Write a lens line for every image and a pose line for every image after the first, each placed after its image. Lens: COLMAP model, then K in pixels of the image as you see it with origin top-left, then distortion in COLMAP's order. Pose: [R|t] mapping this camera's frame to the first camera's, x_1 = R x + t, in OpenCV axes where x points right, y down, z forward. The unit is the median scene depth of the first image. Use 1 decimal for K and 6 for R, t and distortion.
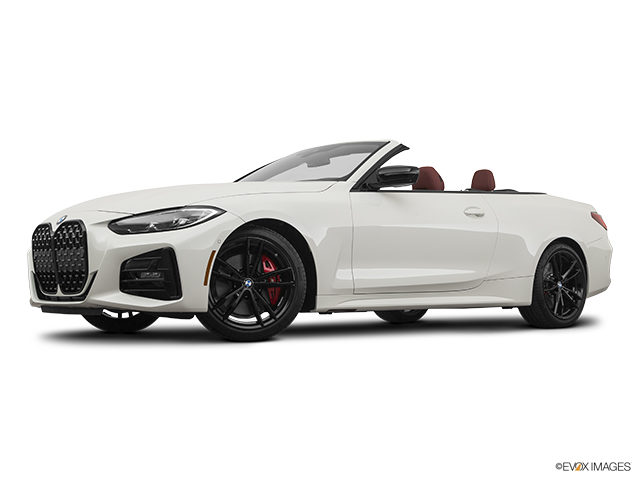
lens RADIAL K [[871.0, 0, 319.7], [0, 871.0, 239.5], [0, 0, 1]] dist [0.109281, 0.000000]
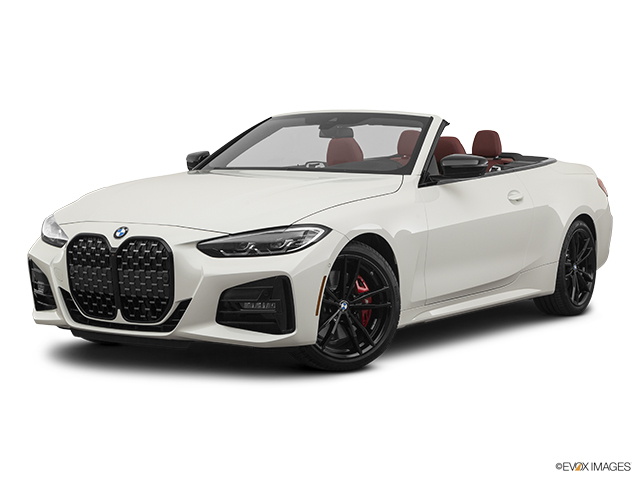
lens RADIAL K [[1243.1, 0, 319.6], [0, 1243.1, 239.4], [0, 0, 1]] dist [0.162178, 0.000000]
pose [[0.962815, -0.009939, 0.269978, -0.442540], [-0.021396, 0.993379, 0.112874, -0.158472], [-0.269312, -0.114453, 0.956228, -0.195715]]
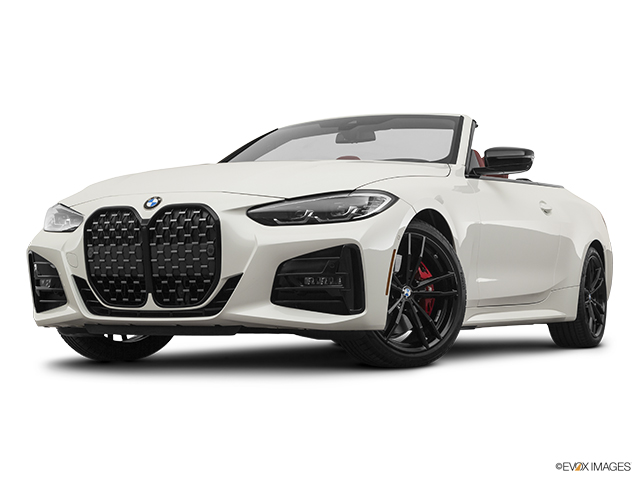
lens RADIAL K [[1139.4, 0, 319.8], [0, 1139.4, 244.0], [0, 0, 1]] dist [0.147194, 0.000000]
pose [[0.932172, 0.016494, 0.361639, -0.513665], [-0.017169, 0.999852, -0.001346, 0.009897], [-0.361608, -0.004954, 0.932317, 0.087274]]
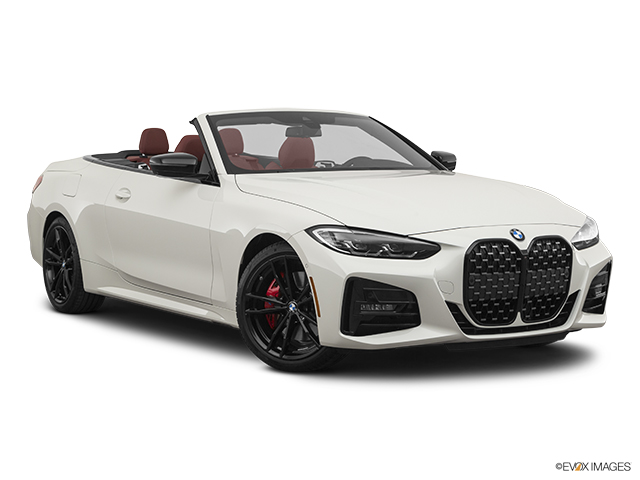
lens RADIAL K [[1266.5, 0, 319.8], [0, 1266.5, 240.0], [0, 0, 1]] dist [0.021943, 0.000000]
pose [[0.194385, -0.069623, 0.978451, -1.539605], [-0.042948, 0.995917, 0.079399, -0.107475], [-0.979985, -0.057457, 0.190601, 0.977020]]
